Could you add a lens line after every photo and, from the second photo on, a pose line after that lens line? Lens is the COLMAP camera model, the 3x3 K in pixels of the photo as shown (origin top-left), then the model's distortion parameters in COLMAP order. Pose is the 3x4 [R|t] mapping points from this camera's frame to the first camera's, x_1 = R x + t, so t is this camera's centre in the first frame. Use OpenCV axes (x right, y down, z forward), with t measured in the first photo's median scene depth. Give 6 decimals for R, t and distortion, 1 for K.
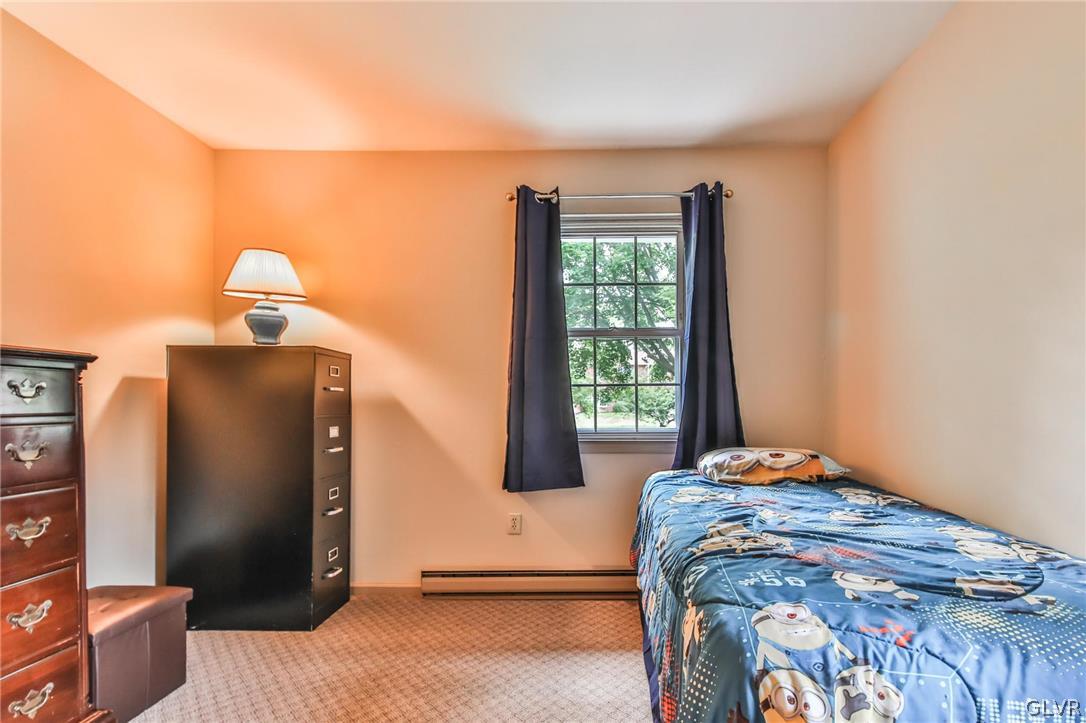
lens RADIAL K [[526.0, 0, 544.2], [0, 526.0, 400.0], [0, 0, 1]] dist [0.002251, 0.000125]
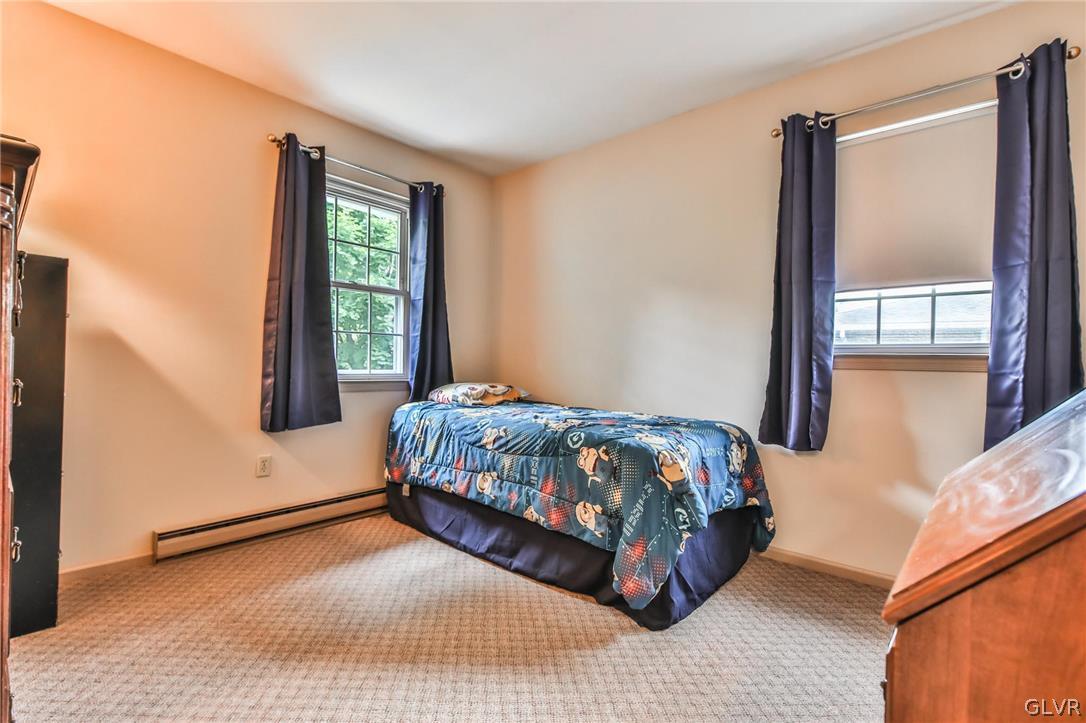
lens RADIAL K [[521.0, 0, 537.7], [0, 521.0, 366.5], [0, 0, 1]] dist [0.016726, -0.000593]
pose [[0.626767, 0.008766, 0.779157, -0.530958], [-0.023209, 0.999703, 0.007422, 0.028458], [-0.778861, -0.022736, 0.626785, -0.026763]]
